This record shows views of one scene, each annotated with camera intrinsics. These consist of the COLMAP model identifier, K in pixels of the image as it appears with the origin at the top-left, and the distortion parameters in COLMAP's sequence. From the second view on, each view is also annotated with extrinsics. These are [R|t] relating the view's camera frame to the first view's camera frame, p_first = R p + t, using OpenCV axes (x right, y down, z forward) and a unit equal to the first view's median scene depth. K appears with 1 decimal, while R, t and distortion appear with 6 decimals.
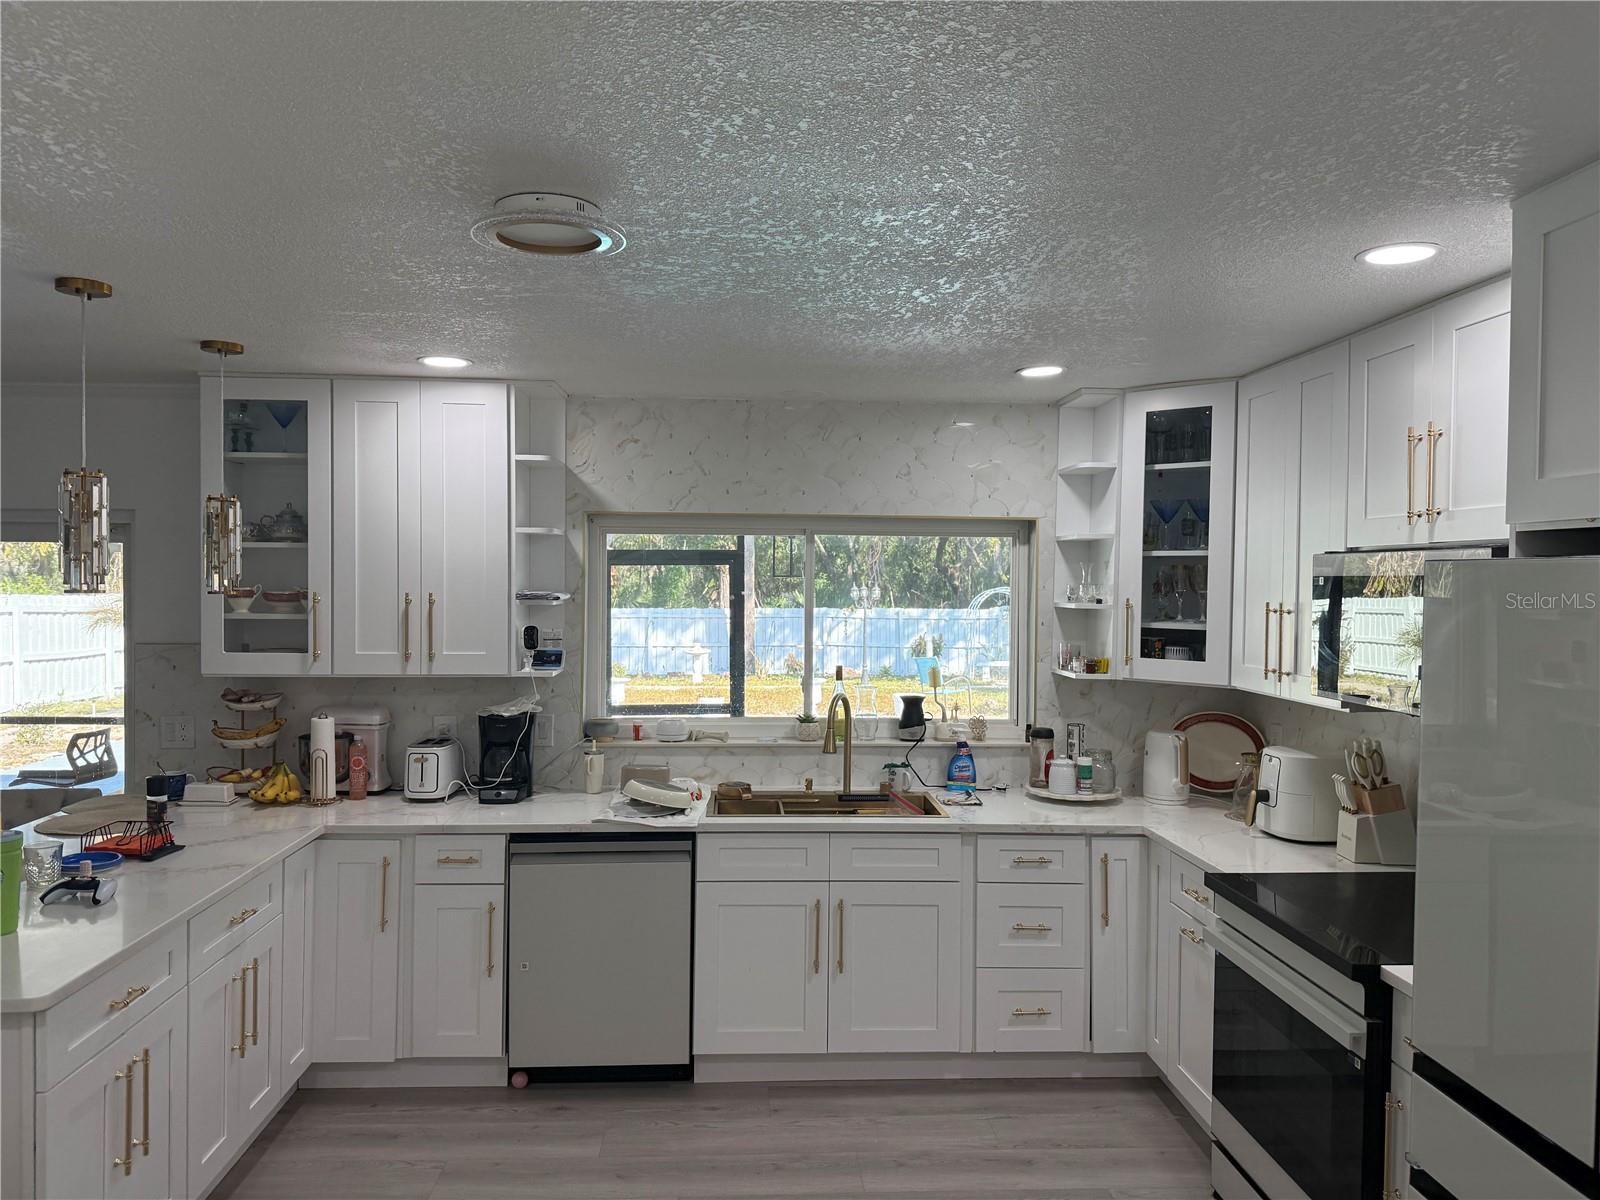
lens RADIAL K [[1115.1, 0, 795.6], [0, 1115.1, 606.5], [0, 0, 1]] dist [0.187370, -0.419323]
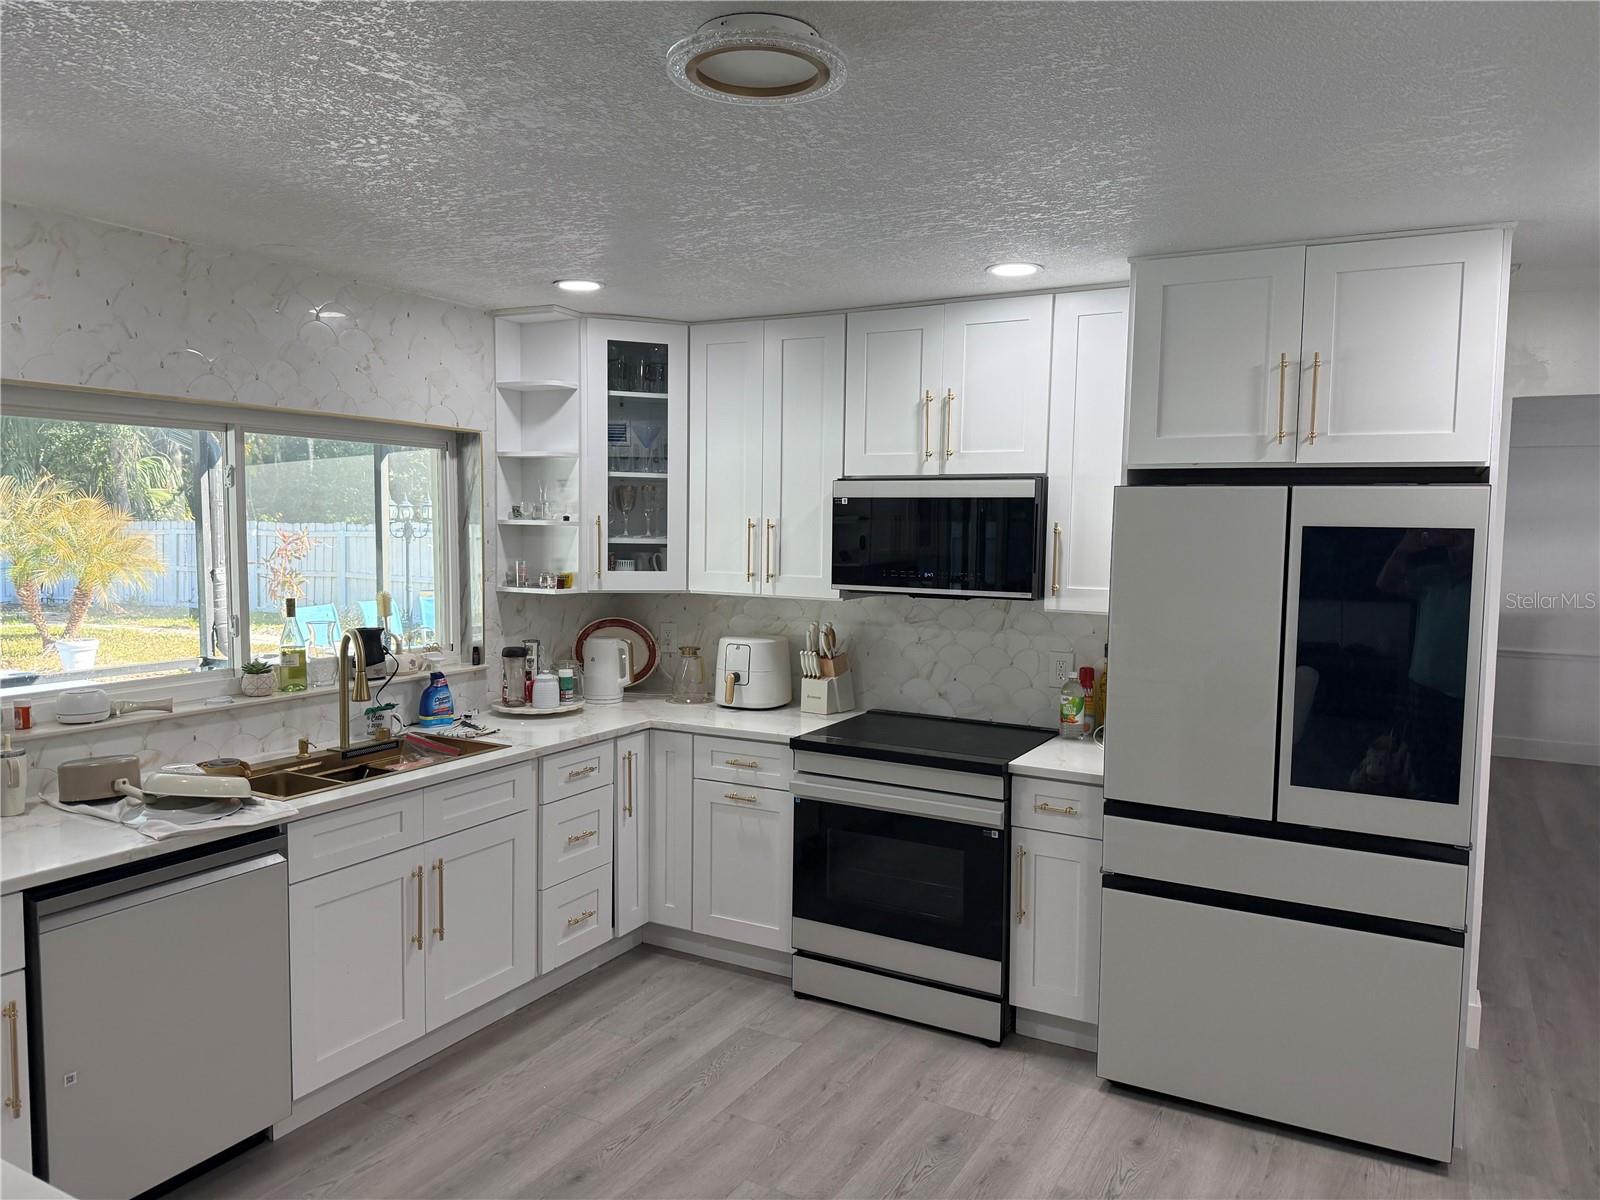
lens RADIAL K [[1117.5, 0, 800.0], [0, 1117.5, 600.0], [0, 0, 1]] dist [0.103453, -0.145923]
pose [[0.524336, -0.062307, 0.849229, -0.514477], [0.011387, 0.997743, 0.066173, 0.004624], [-0.851435, -0.025026, 0.523862, 0.289980]]
